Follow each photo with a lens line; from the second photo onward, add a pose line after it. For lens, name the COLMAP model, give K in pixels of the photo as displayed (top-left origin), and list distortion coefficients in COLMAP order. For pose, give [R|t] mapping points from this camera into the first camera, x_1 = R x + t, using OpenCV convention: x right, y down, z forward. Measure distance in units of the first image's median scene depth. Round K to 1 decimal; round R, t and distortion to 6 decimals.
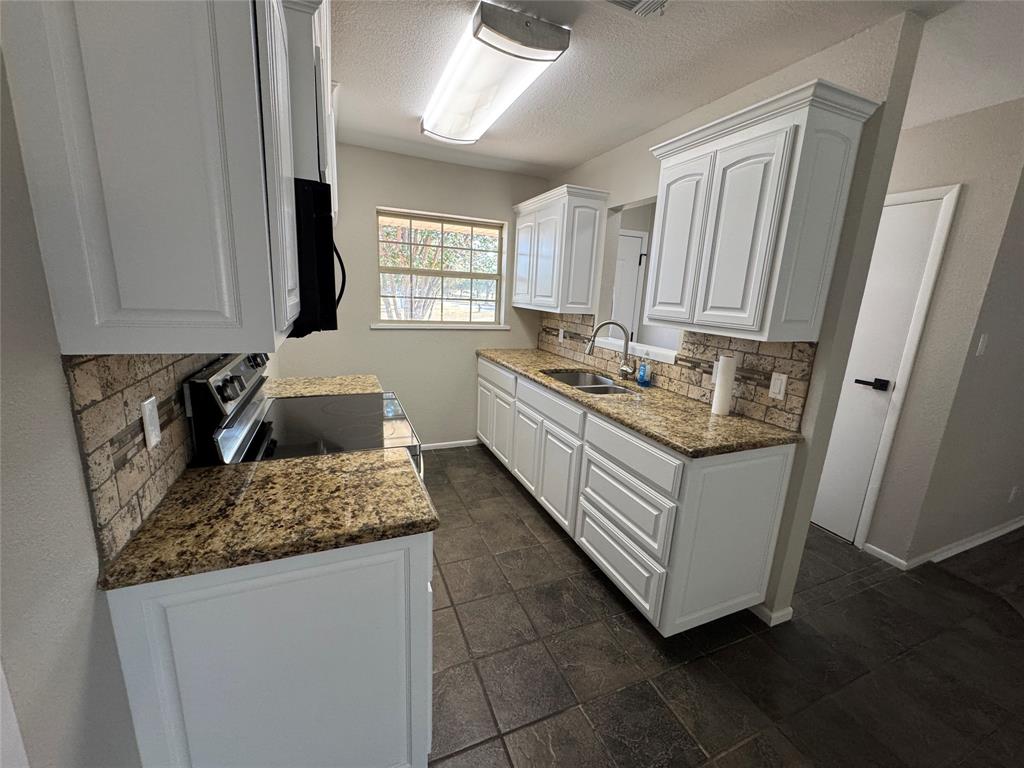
lens RADIAL K [[407.5, 0, 514.3], [0, 407.5, 382.7], [0, 0, 1]] dist [-0.002855, 0.000779]
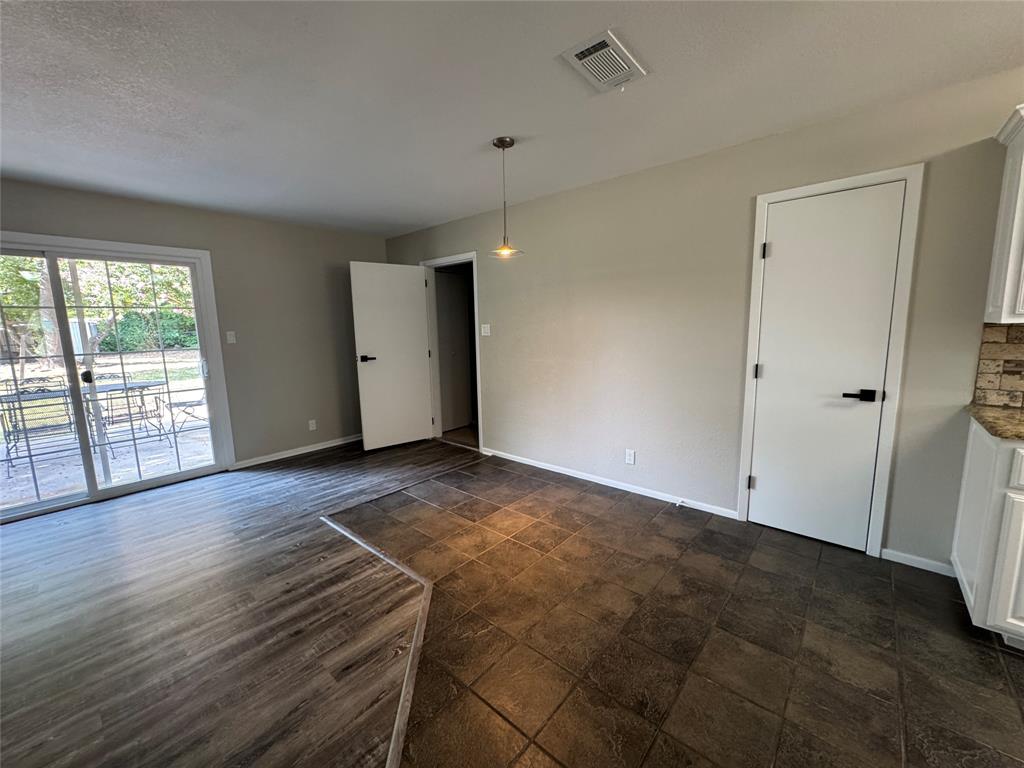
lens RADIAL K [[407.5, 0, 511.4], [0, 407.5, 382.1], [0, 0, 1]] dist [-0.002855, 0.000779]
pose [[-0.898722, 0.027812, -0.437636, 1.578317], [-0.123110, 0.941850, 0.312671, -0.077401], [0.420883, 0.334882, -0.843037, 1.053018]]
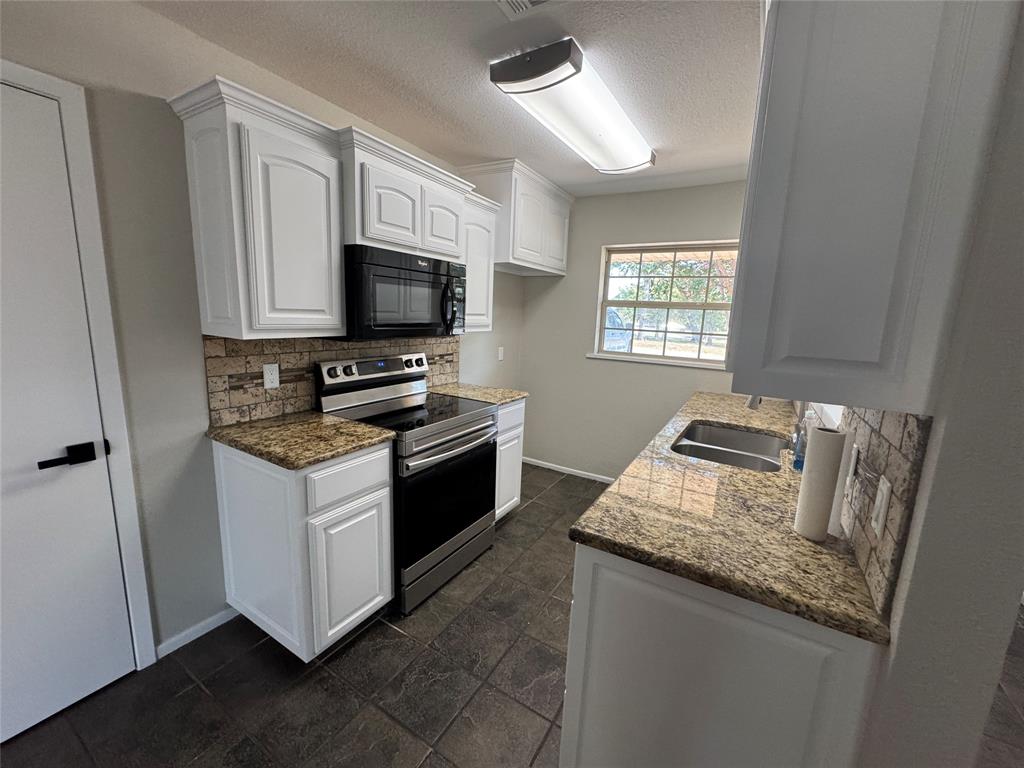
lens RADIAL K [[407.5, 0, 511.1], [0, 407.5, 383.8], [0, 0, 1]] dist [-0.002855, 0.000779]
pose [[0.589476, 0.114296, -0.799659, 0.986233], [-0.189690, 0.981844, 0.000505, -0.063180], [0.785198, 0.151390, 0.600455, 0.496687]]
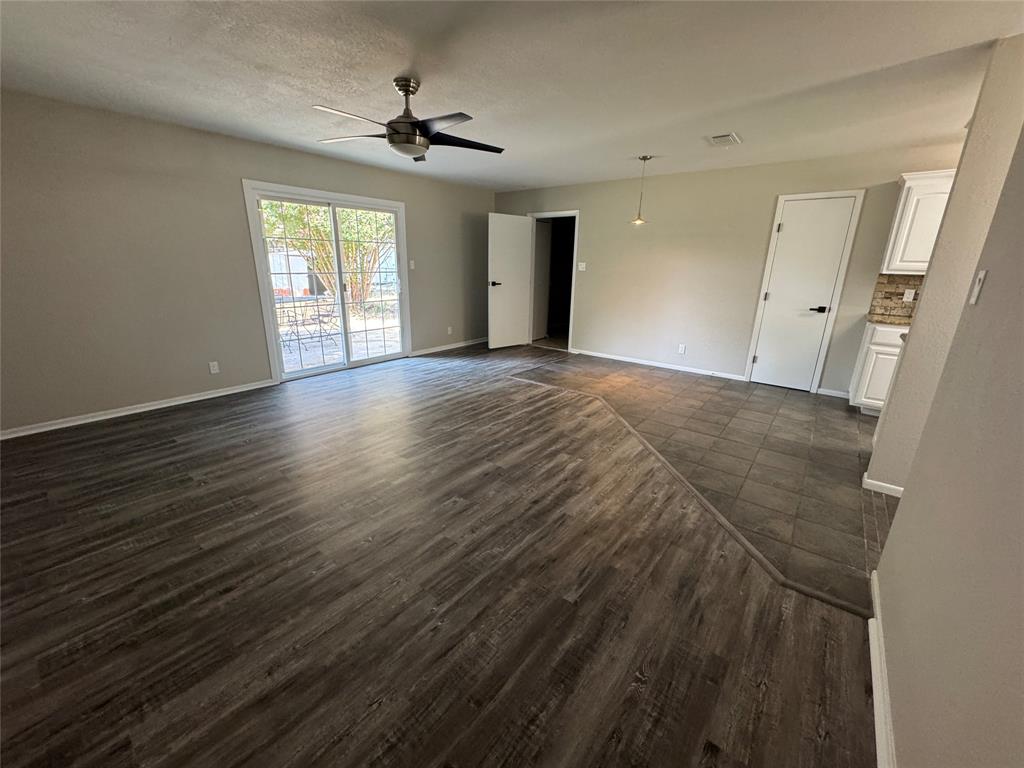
lens RADIAL K [[407.5, 0, 512.9], [0, 407.5, 381.0], [0, 0, 1]] dist [-0.002855, 0.000779]
pose [[-0.873936, 0.069744, -0.481012, 3.264685], [-0.170027, 0.883253, 0.436984, -0.178371], [0.455332, 0.463681, -0.760048, 1.875200]]
